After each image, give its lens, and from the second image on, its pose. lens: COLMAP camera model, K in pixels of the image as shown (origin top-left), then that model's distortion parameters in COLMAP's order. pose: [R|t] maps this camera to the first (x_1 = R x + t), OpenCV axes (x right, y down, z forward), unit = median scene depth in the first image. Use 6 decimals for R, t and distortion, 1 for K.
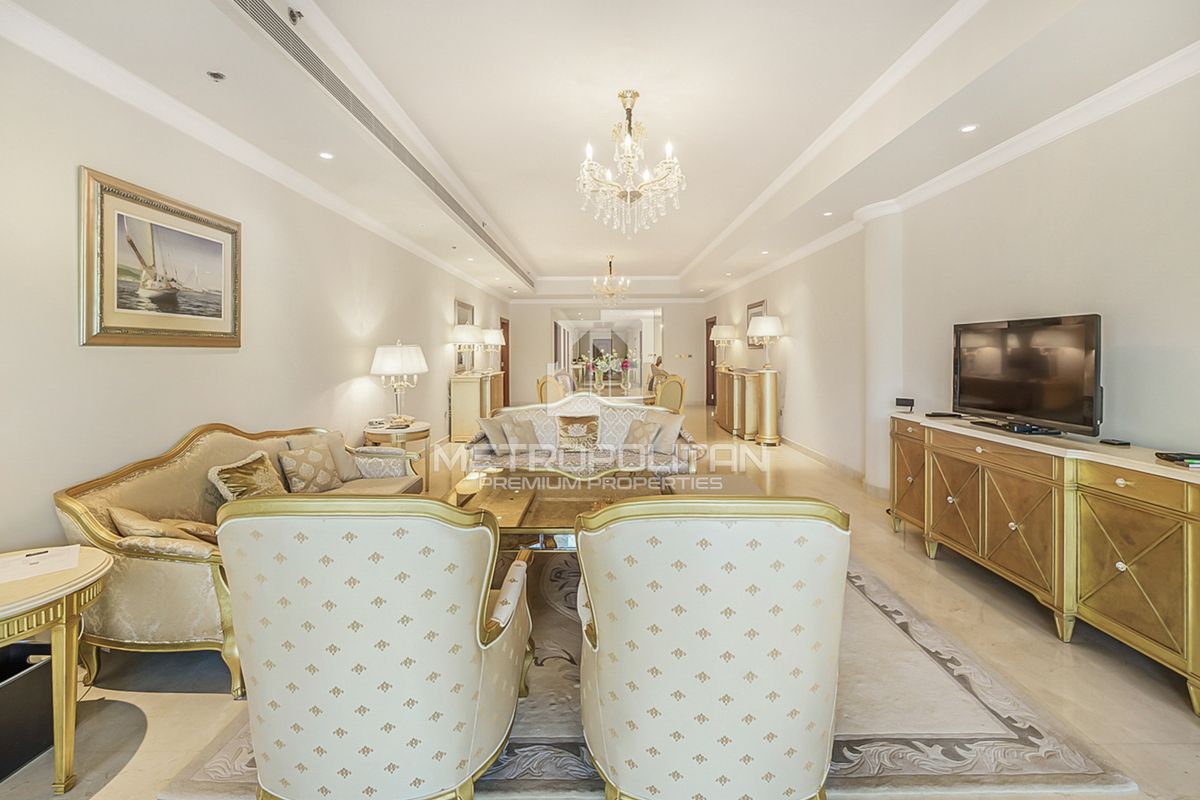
lens RADIAL K [[489.2, 0, 605.0], [0, 489.2, 349.1], [0, 0, 1]] dist [0.013195, 0.000188]
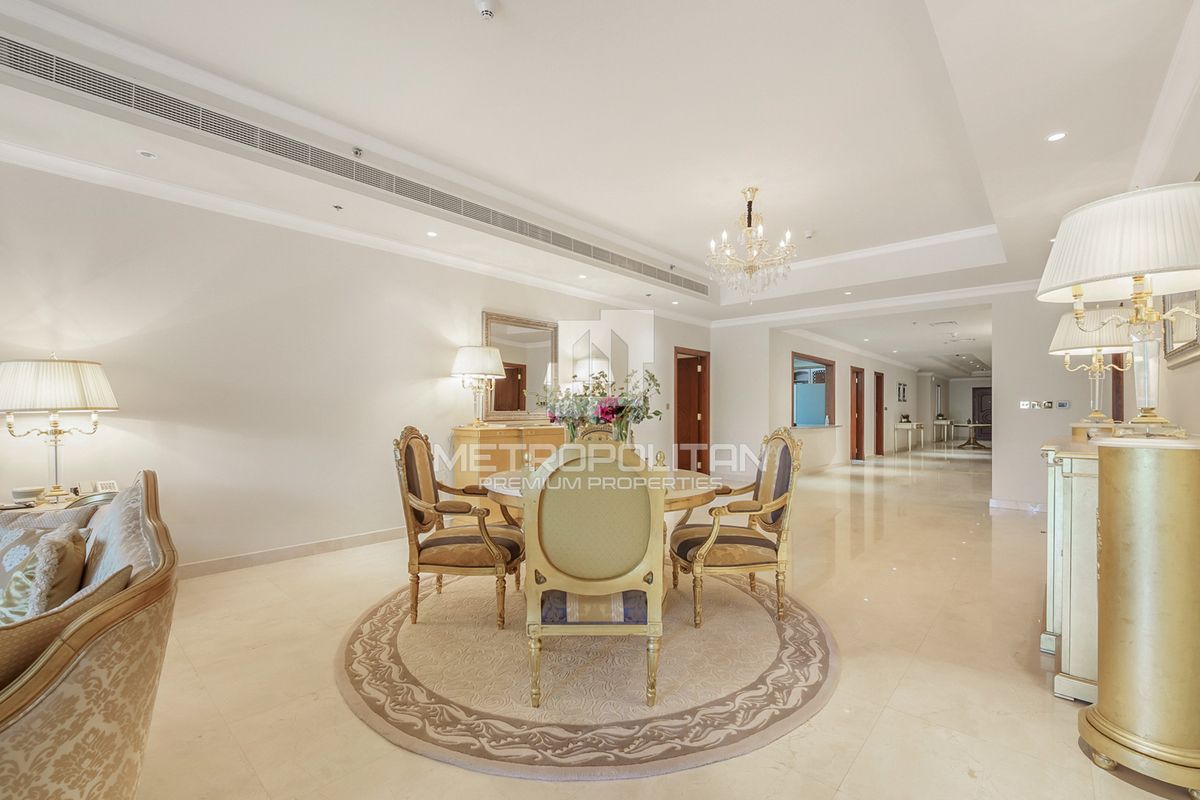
lens RADIAL K [[504.2, 0, 597.9], [0, 504.2, 408.4], [0, 0, 1]] dist [-0.027691, 0.014503]
pose [[0.735929, -0.007314, -0.677019, 0.750387], [0.007326, 0.999969, -0.002839, 0.090474], [0.677019, -0.002870, 0.735960, 1.665964]]
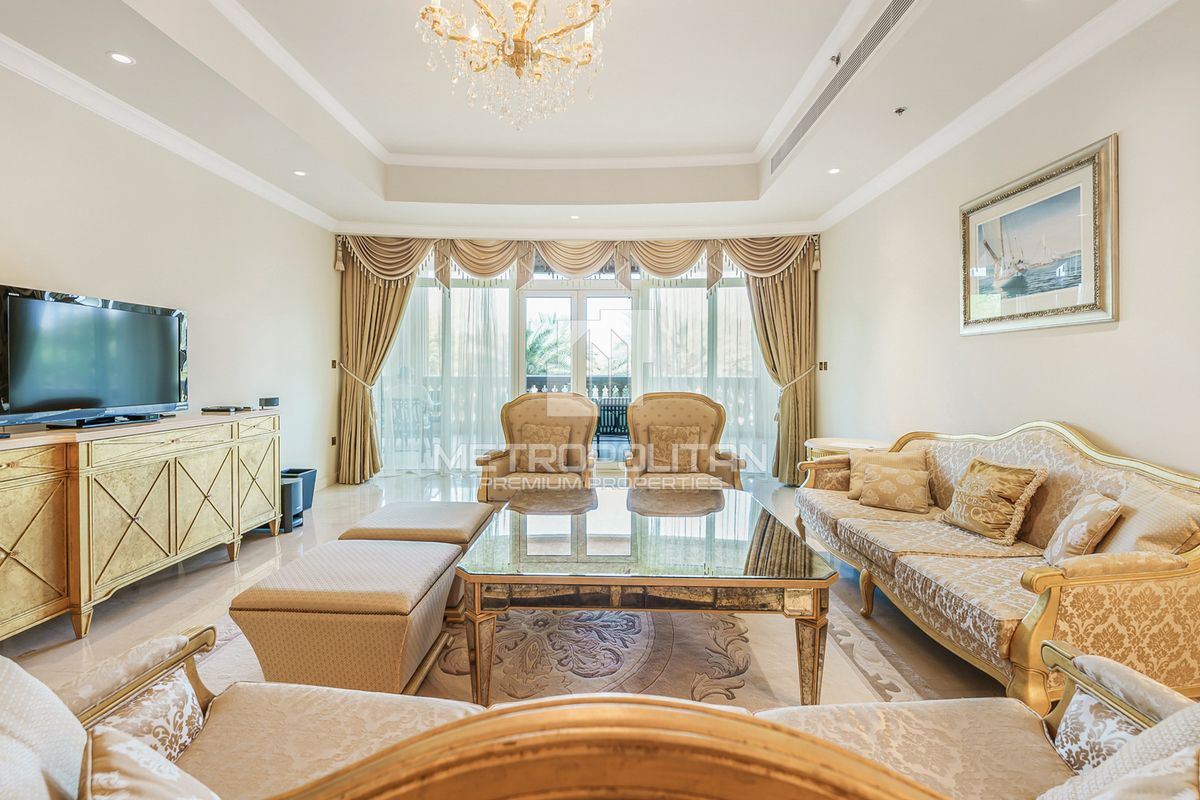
lens RADIAL K [[502.4, 0, 606.0], [0, 502.4, 377.4], [0, 0, 1]] dist [-0.027249, -0.000017]
pose [[-0.999845, -0.009721, 0.014648, -0.072875], [-0.009668, 0.999946, 0.003690, 0.085584], [-0.014683, 0.003548, -0.999886, 1.846037]]
